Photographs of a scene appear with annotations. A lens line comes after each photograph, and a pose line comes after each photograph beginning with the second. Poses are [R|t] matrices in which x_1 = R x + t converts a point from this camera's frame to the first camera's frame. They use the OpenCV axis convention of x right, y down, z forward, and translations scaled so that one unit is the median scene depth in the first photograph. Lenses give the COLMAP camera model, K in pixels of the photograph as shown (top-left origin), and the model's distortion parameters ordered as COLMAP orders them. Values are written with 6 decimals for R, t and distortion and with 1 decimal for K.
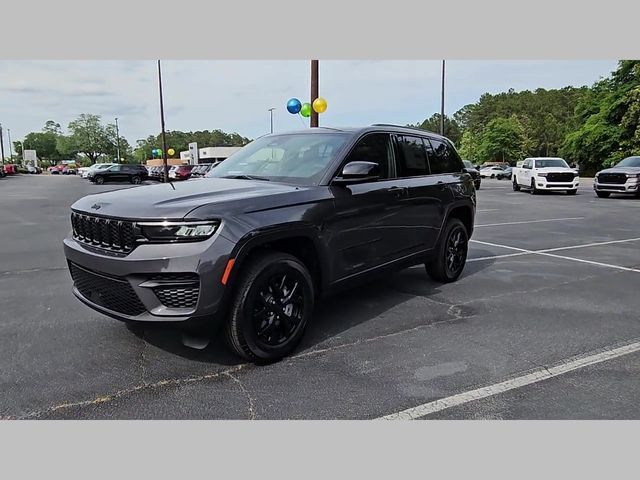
lens RADIAL K [[436.2, 0, 313.4], [0, 436.2, 240.2], [0, 0, 1]] dist [0.006985, -0.002790]
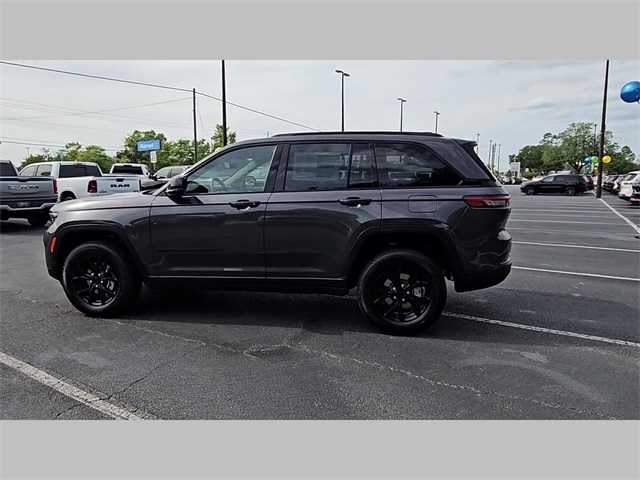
lens RADIAL K [[436.2, 0, 313.4], [0, 436.2, 240.2], [0, 0, 1]] dist [0.006985, -0.002790]
pose [[0.511488, 0.114371, -0.851645, 1.072524], [-0.134203, 0.989573, 0.052293, -0.102687], [0.848746, 0.087546, 0.521504, 0.618491]]
